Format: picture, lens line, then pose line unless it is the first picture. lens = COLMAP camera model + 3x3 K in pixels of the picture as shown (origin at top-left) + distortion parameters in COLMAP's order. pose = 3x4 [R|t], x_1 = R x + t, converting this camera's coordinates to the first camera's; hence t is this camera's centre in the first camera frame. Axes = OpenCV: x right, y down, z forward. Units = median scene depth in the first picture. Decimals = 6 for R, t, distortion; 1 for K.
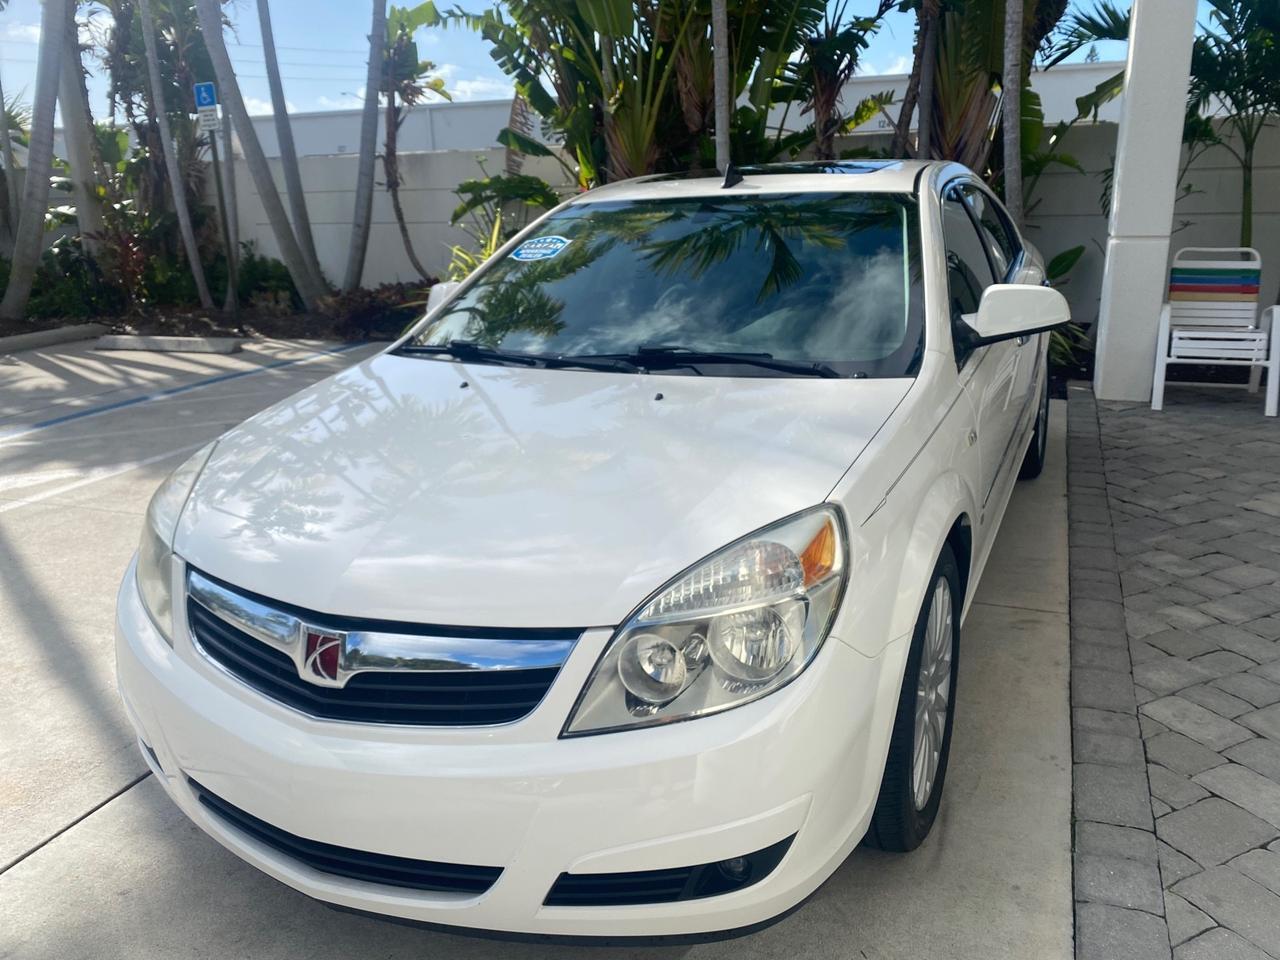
lens RADIAL K [[981.1, 0, 637.3], [0, 981.1, 476.2], [0, 0, 1]] dist [0.014665, -0.015600]
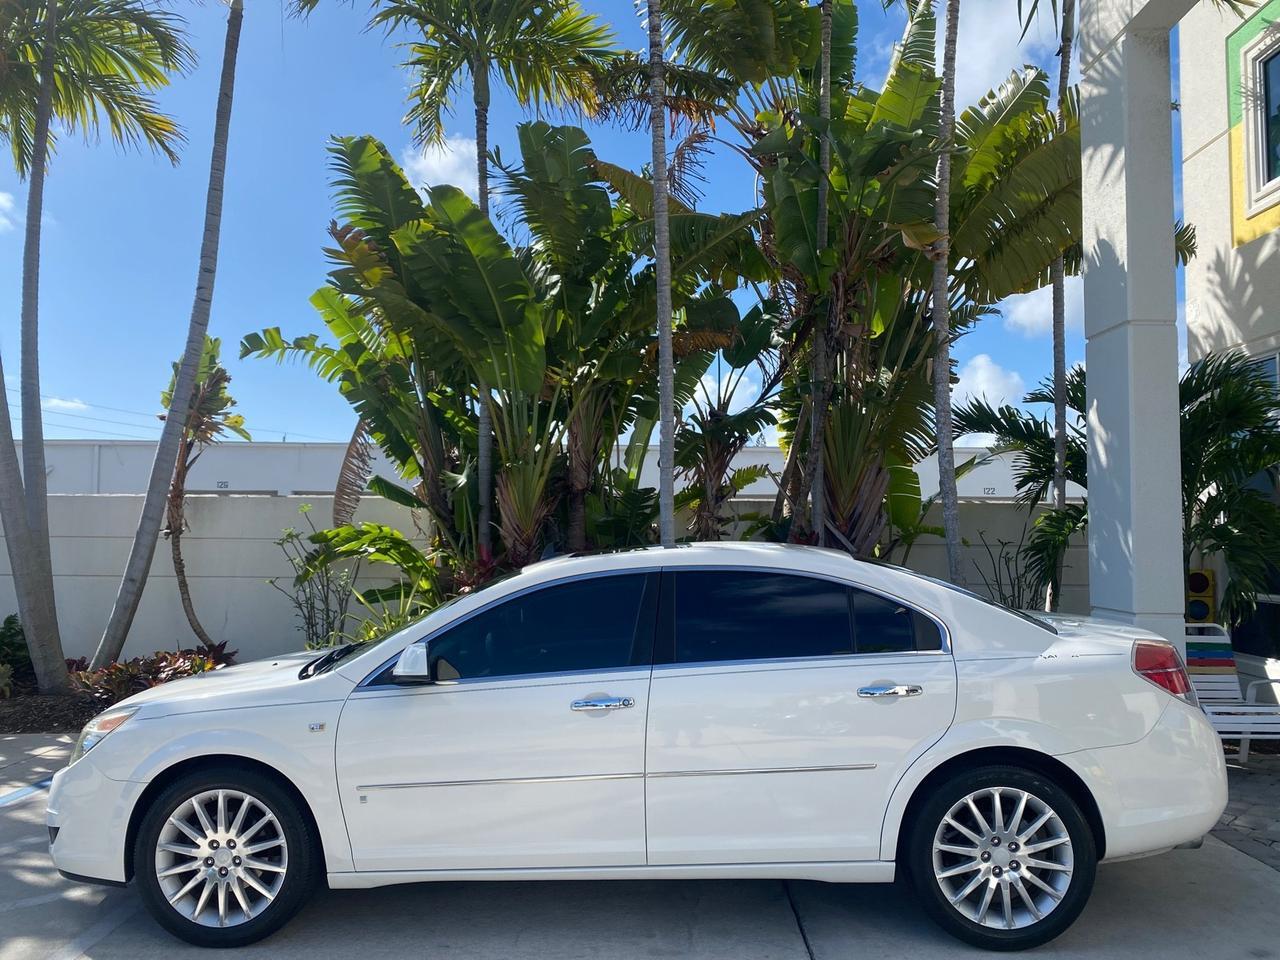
lens RADIAL K [[981.1, 0, 637.3], [0, 981.1, 476.2], [0, 0, 1]] dist [0.014665, -0.015600]
pose [[0.929547, 0.054272, 0.364688, -0.216945], [0.074118, 0.941411, -0.329016, -0.047401], [-0.361178, 0.332866, 0.871063, 0.149803]]
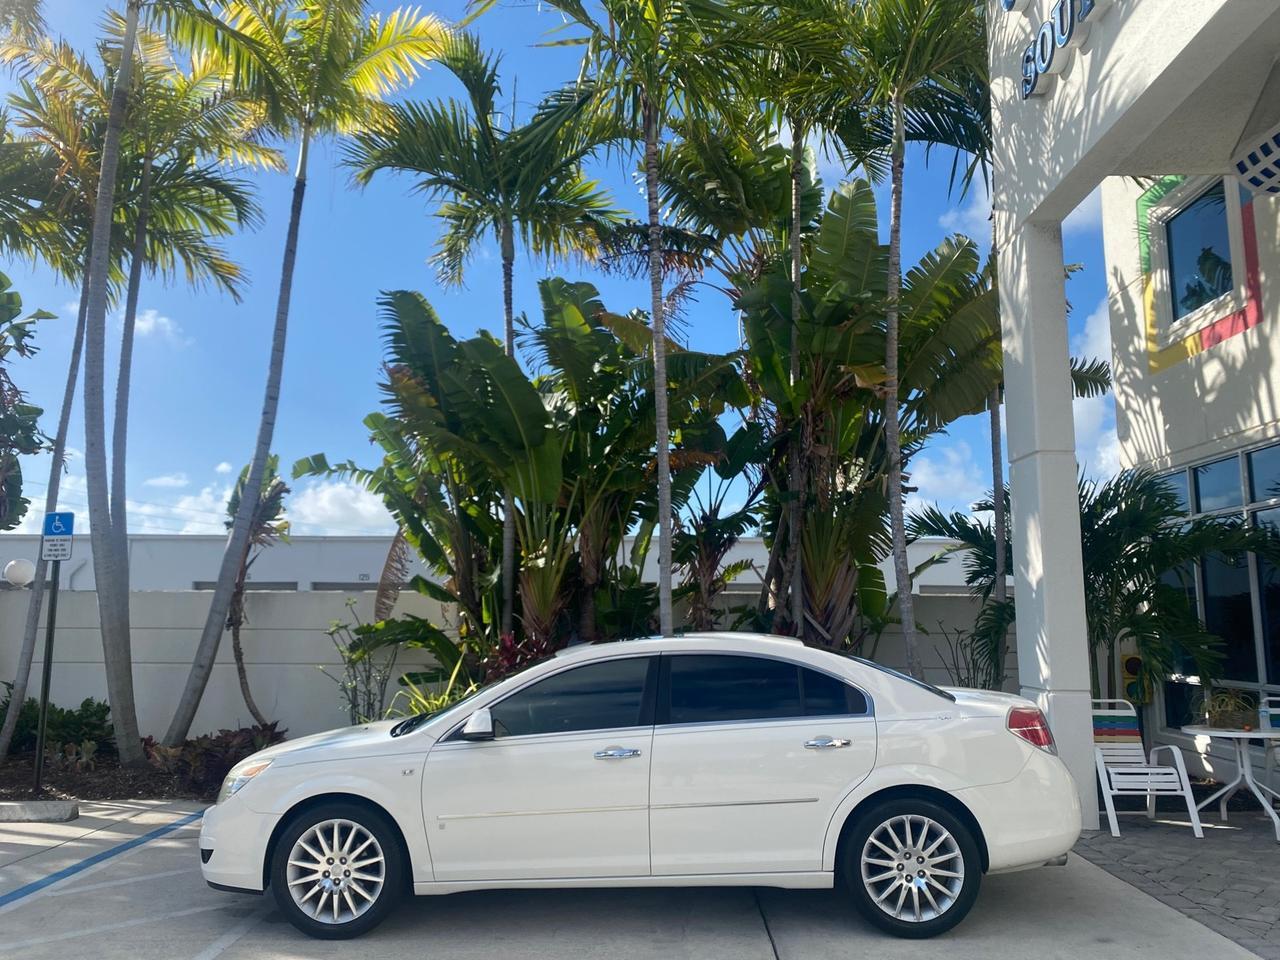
lens RADIAL K [[981.1, 0, 637.3], [0, 981.1, 476.2], [0, 0, 1]] dist [0.014665, -0.015600]
pose [[0.929971, 0.082584, 0.358236, -0.270899], [0.077081, 0.908982, -0.409646, -0.012610], [-0.359460, 0.408573, 0.838962, 0.024081]]
